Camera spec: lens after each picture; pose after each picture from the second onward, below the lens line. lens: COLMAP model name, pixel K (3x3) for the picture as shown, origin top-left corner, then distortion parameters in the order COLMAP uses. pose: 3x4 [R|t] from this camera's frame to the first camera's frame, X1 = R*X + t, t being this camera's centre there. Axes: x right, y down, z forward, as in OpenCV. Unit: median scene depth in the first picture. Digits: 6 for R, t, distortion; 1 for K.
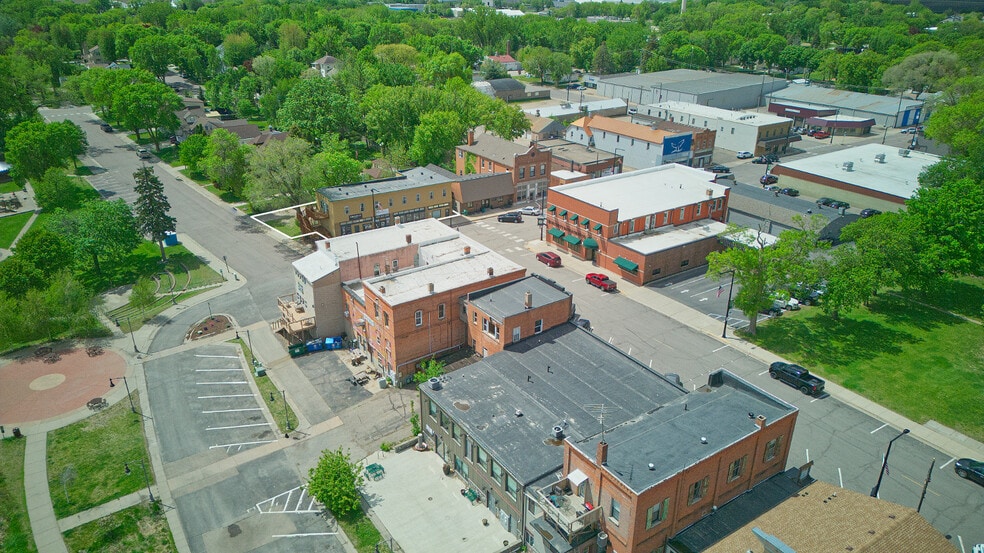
lens RADIAL K [[686.3, 0, 493.8], [0, 686.3, 274.8], [0, 0, 1]] dist [0.072126, -0.060297]
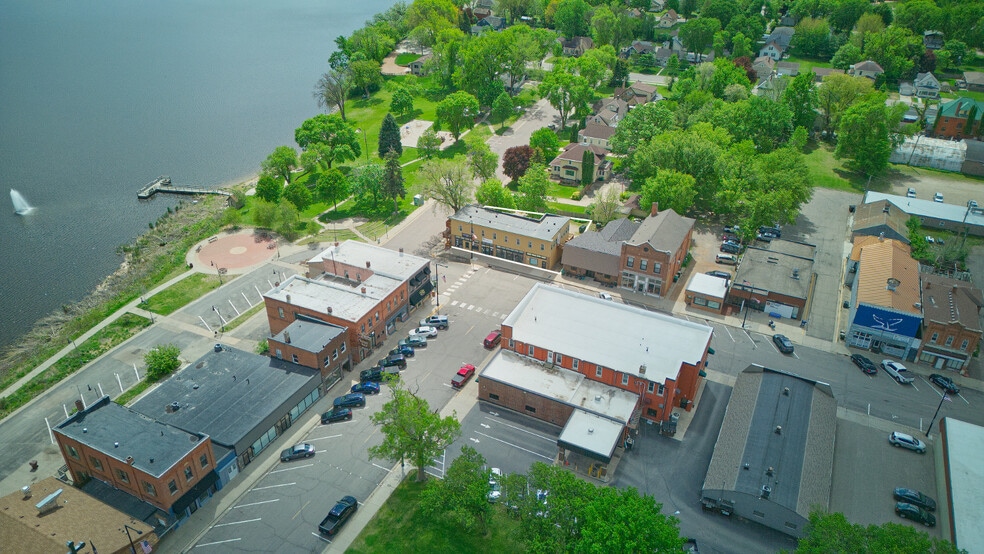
lens RADIAL K [[686.3, 0, 494.9], [0, 686.3, 279.1], [0, 0, 1]] dist [0.072126, -0.060297]
pose [[0.491864, 0.440171, -0.751212, 1.005372], [-0.353972, 0.889369, 0.289356, -0.496202], [0.795470, 0.123584, 0.593257, 0.392882]]
